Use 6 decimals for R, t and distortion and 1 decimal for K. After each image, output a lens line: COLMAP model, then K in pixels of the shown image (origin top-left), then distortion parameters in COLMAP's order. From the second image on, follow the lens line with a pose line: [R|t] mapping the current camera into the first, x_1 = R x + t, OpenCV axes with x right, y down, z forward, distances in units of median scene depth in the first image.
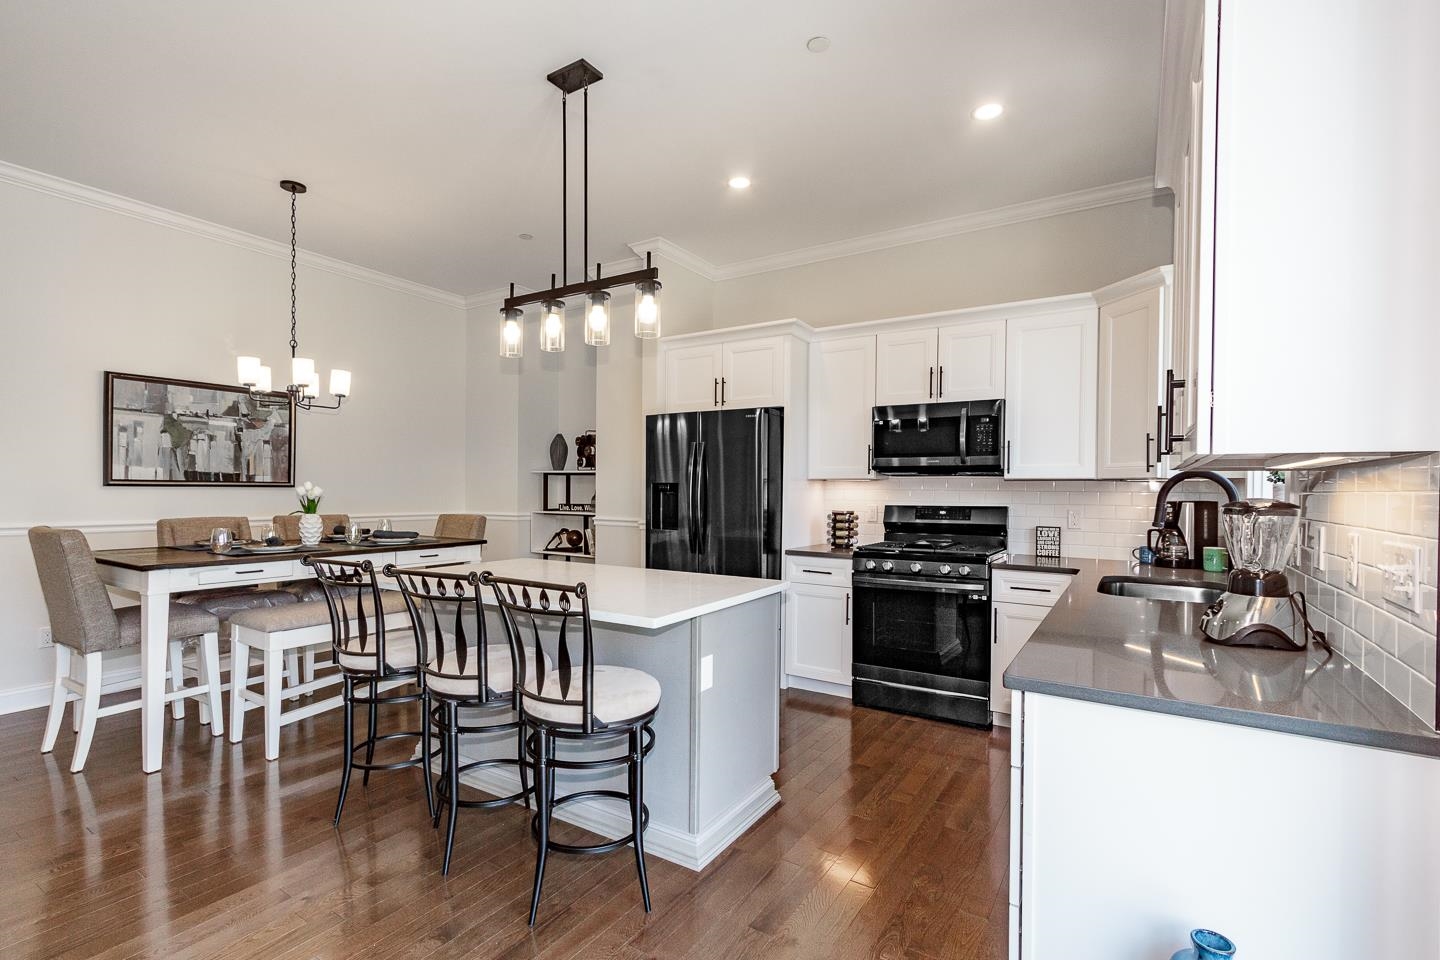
lens RADIAL K [[661.1, 0, 712.0], [0, 661.1, 483.7], [0, 0, 1]] dist [0.001852, 0.000400]
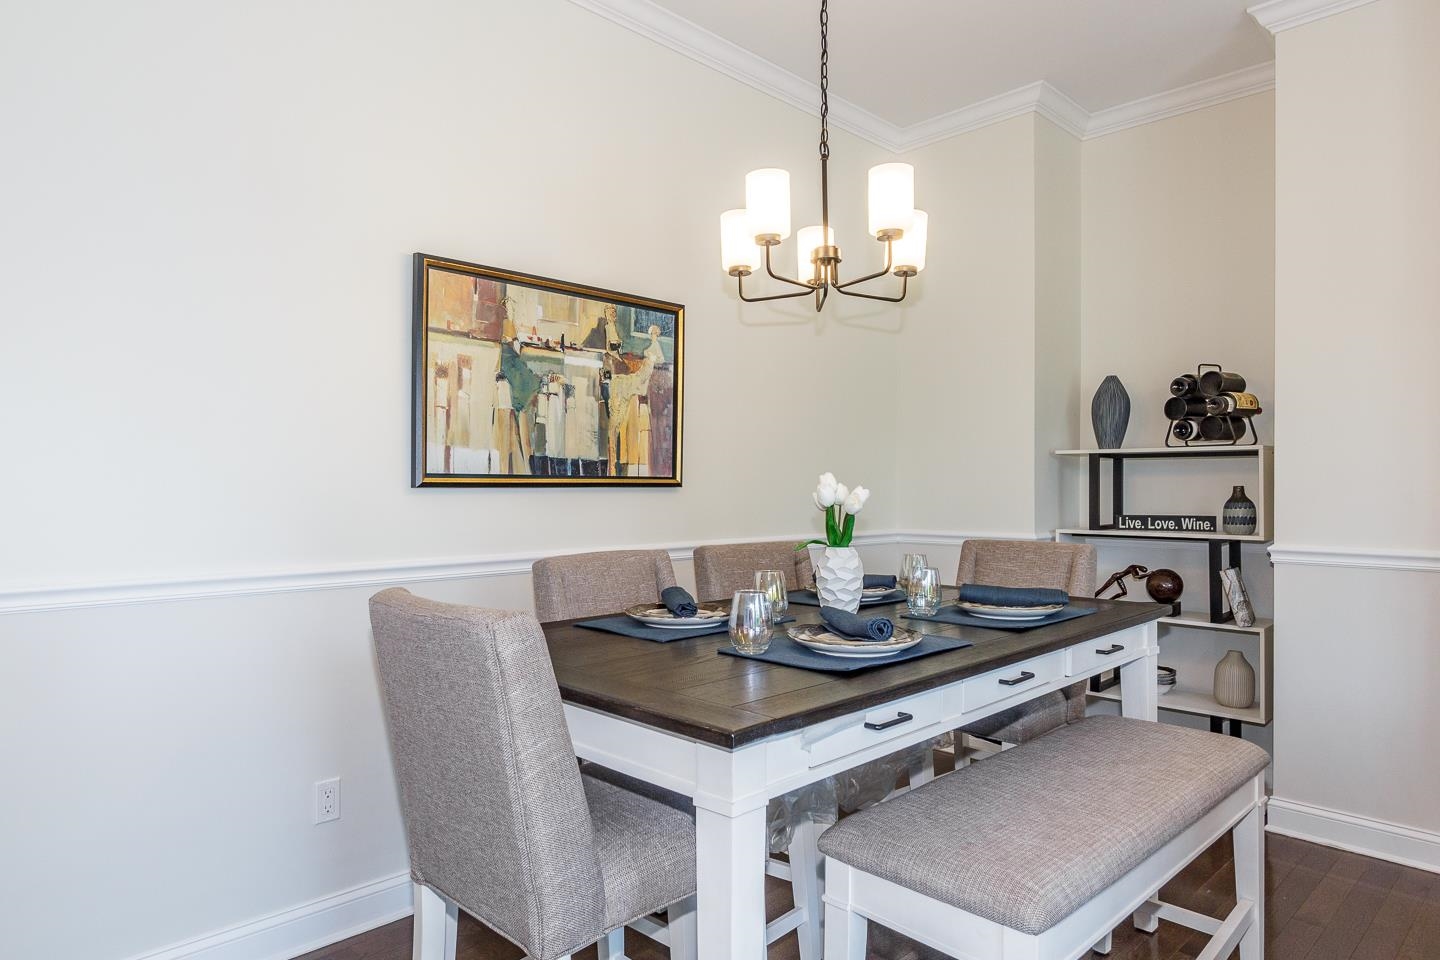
lens RADIAL K [[883.7, 0, 714.8], [0, 883.7, 476.5], [0, 0, 1]] dist [0.006855, 0.000676]
pose [[0.973818, -0.012061, -0.227007, -0.514850], [0.011018, 0.999922, -0.005861, 0.001761], [0.227060, 0.003207, 0.973875, 0.383078]]
